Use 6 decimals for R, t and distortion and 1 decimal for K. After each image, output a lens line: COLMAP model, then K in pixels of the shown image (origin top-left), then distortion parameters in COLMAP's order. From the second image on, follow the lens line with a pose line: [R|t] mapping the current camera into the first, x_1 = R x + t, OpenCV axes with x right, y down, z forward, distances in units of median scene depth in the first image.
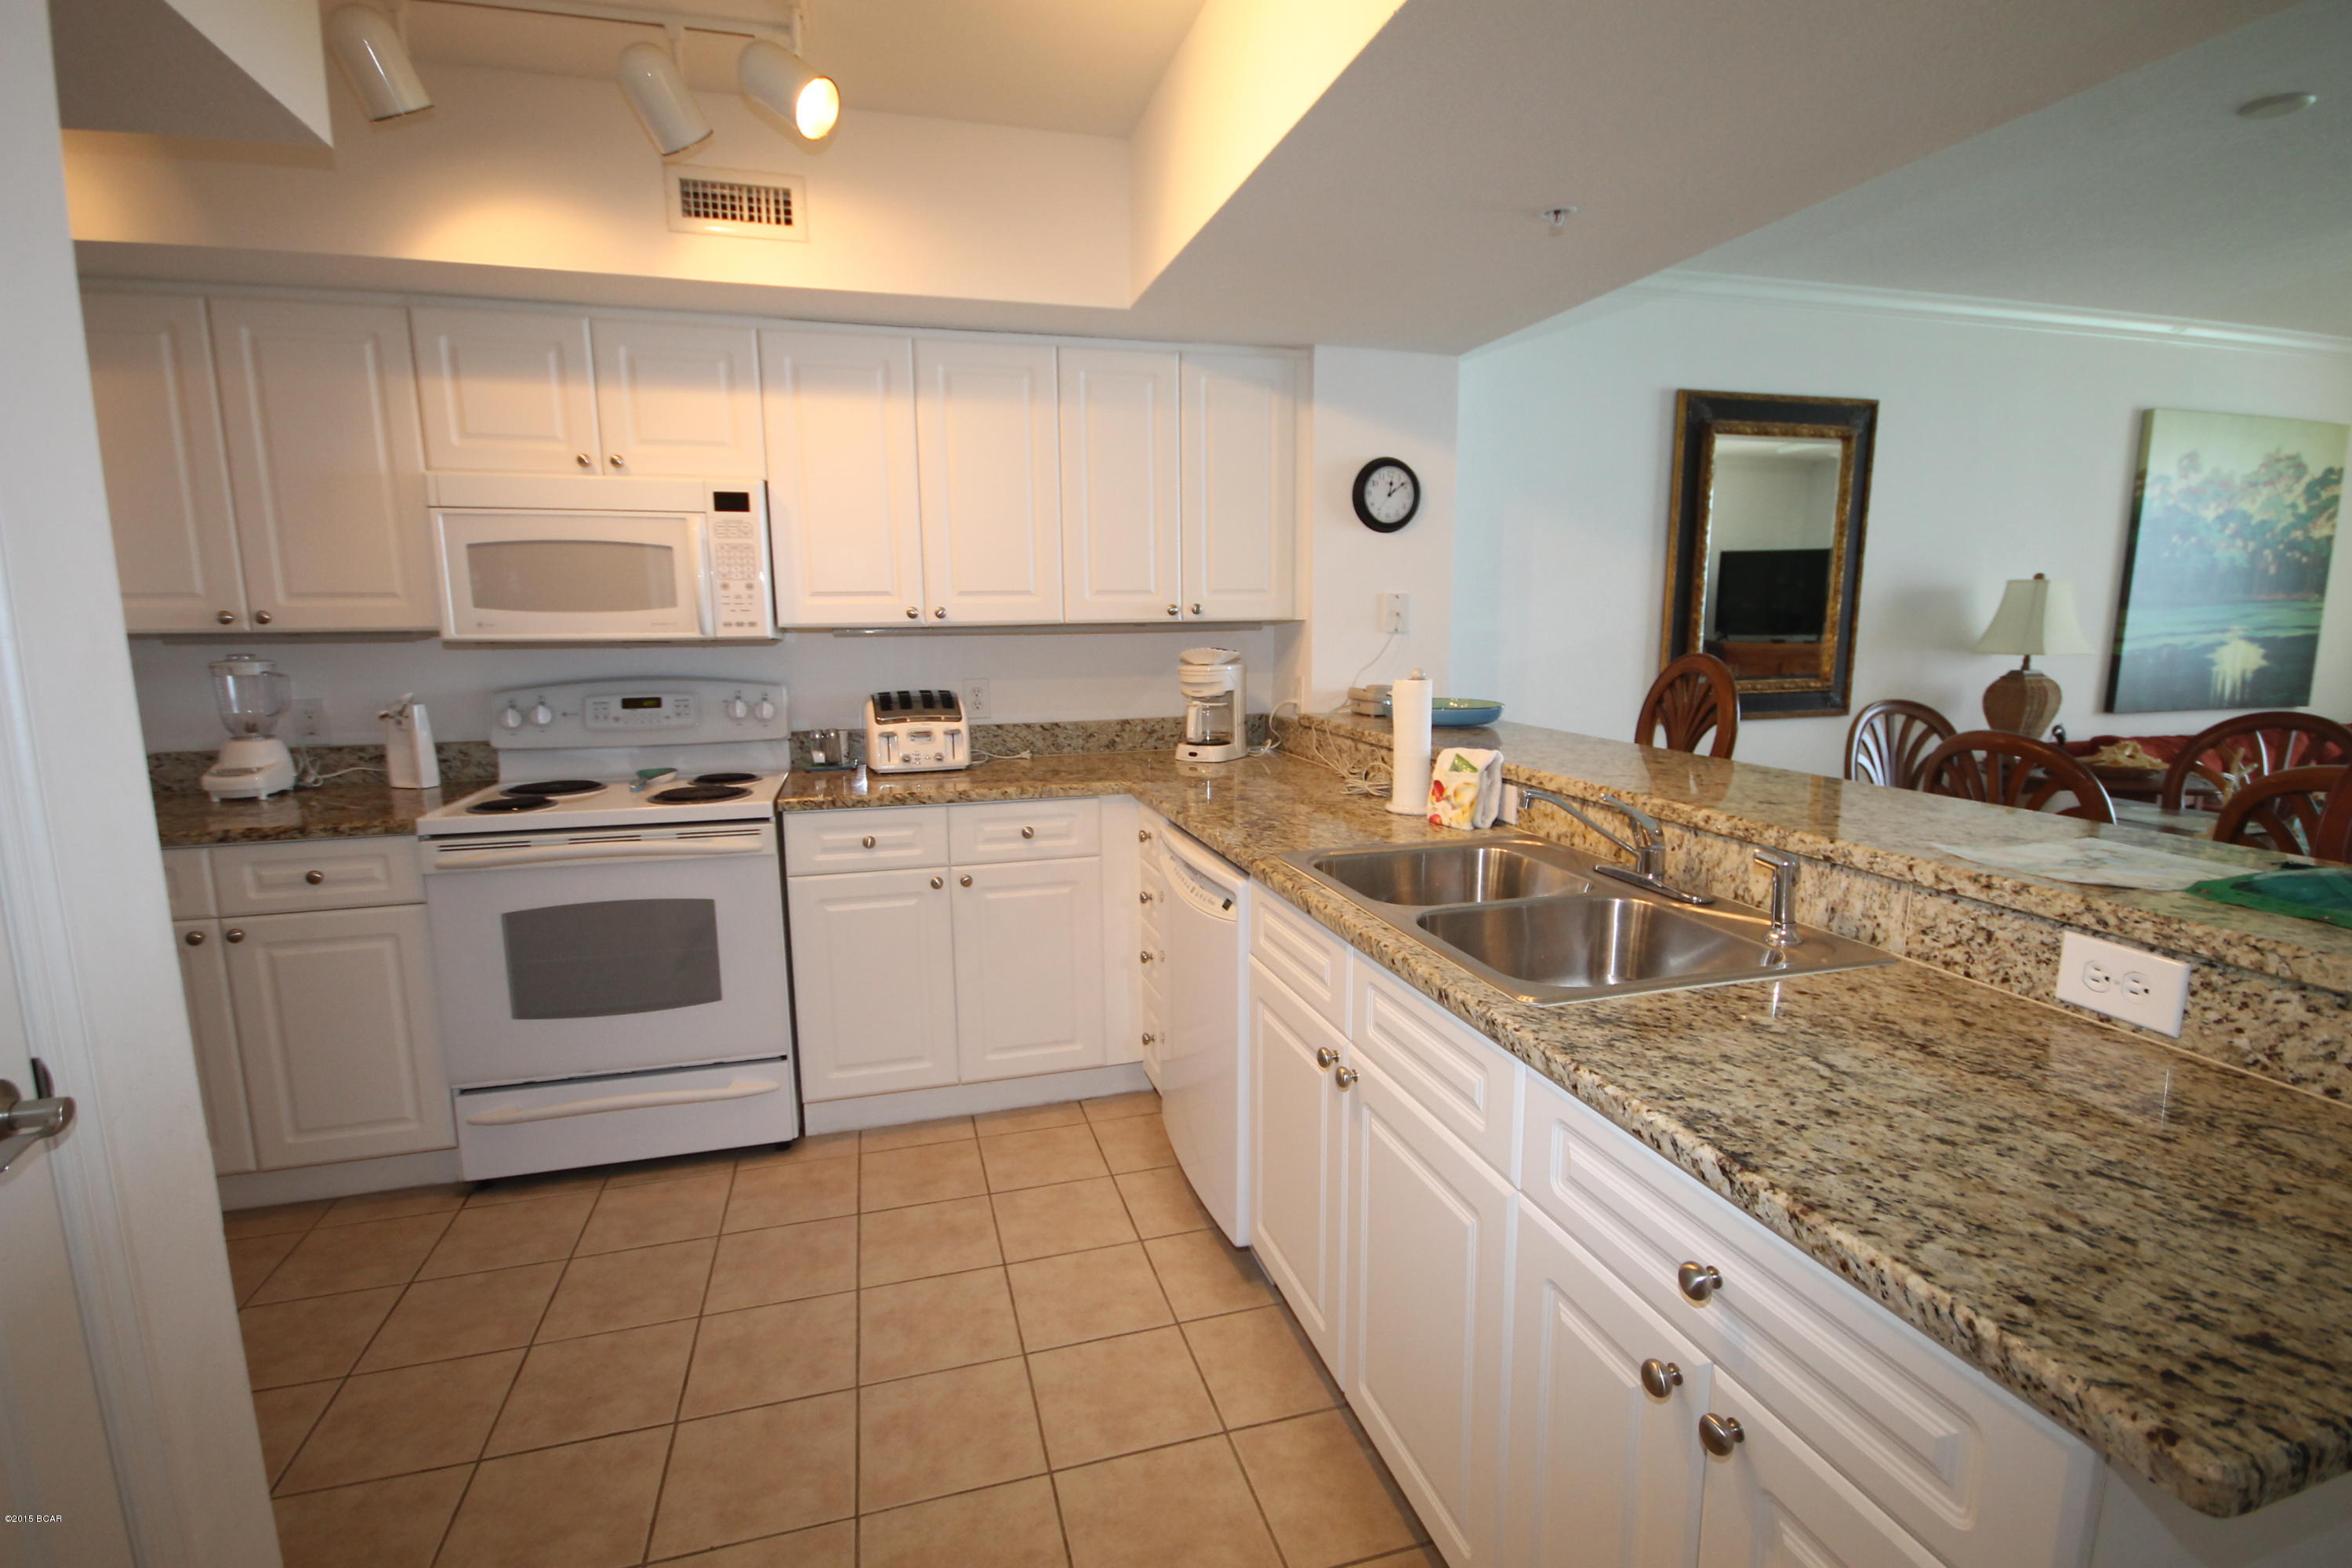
lens RADIAL K [[1097.0, 0, 1190.7], [0, 1097.0, 787.9], [0, 0, 1]] dist [0.007127, -0.011732]
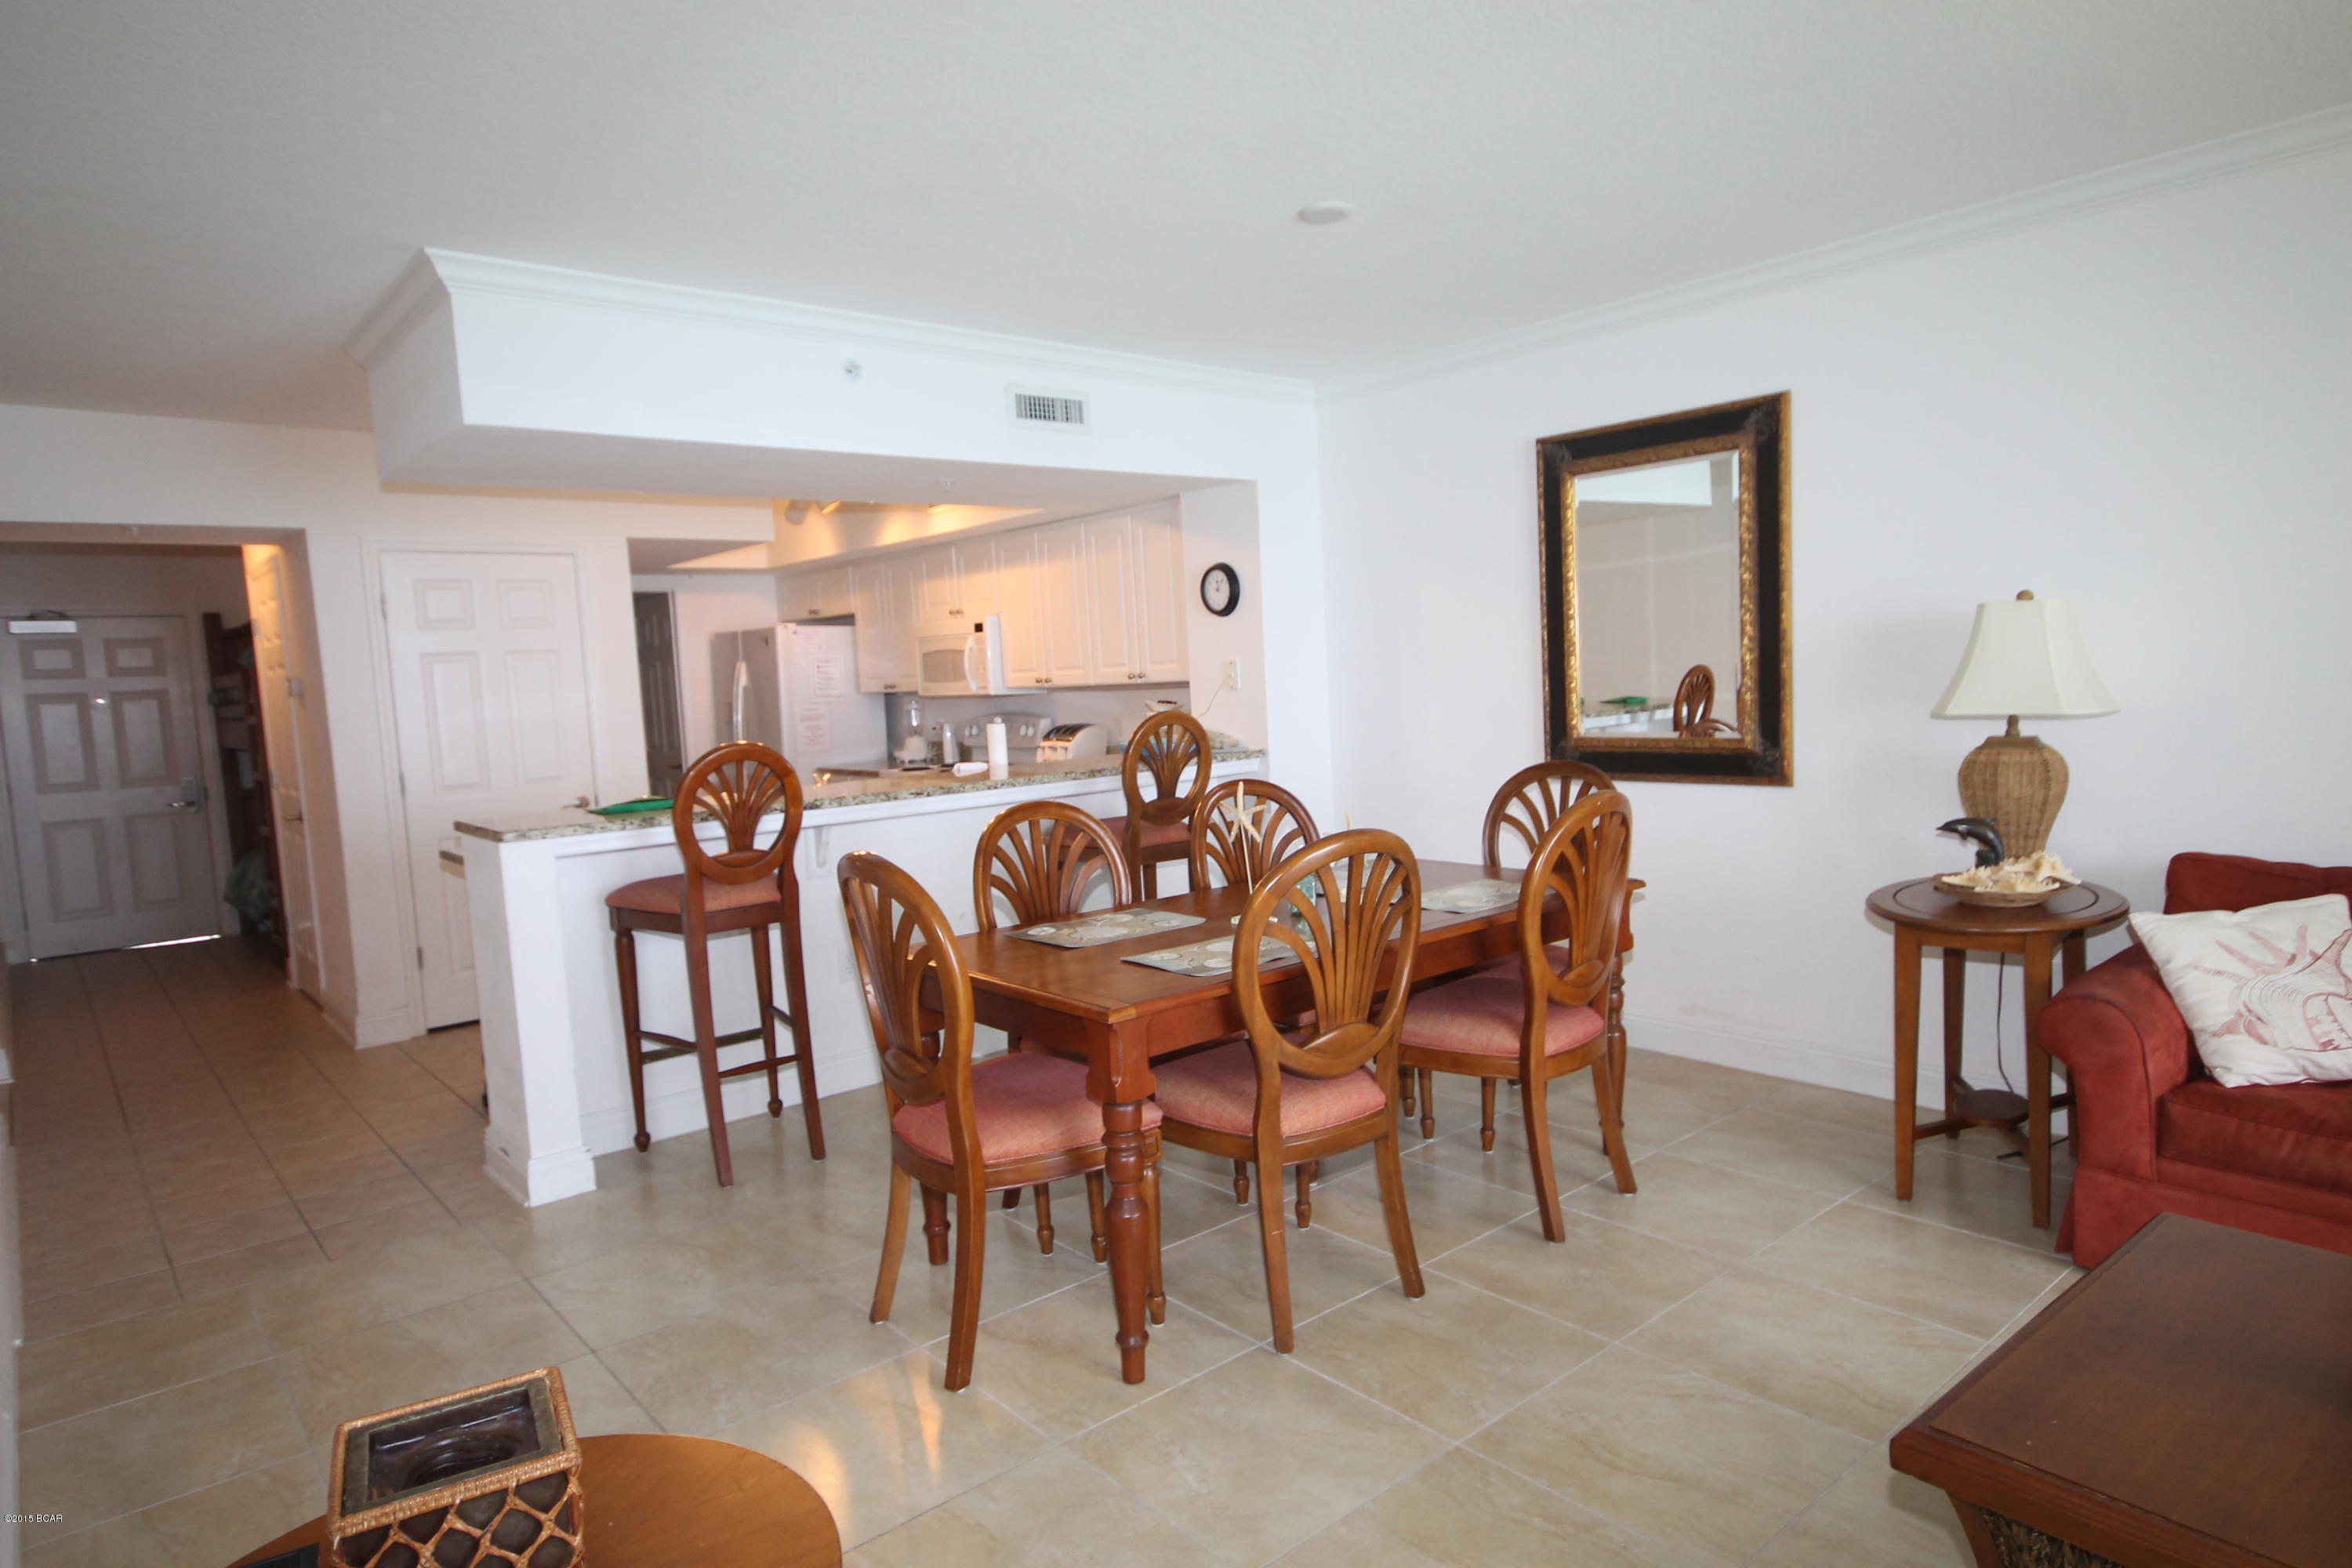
lens RADIAL K [[1348.5, 0, 1186.7], [0, 1348.5, 792.8], [0, 0, 1]] dist [0.005357, 0.003012]
pose [[0.410980, 0.073789, -0.908653, 1.752184], [-0.095421, 0.994726, 0.037620, -0.075843], [0.906637, 0.071243, 0.415854, 0.279616]]
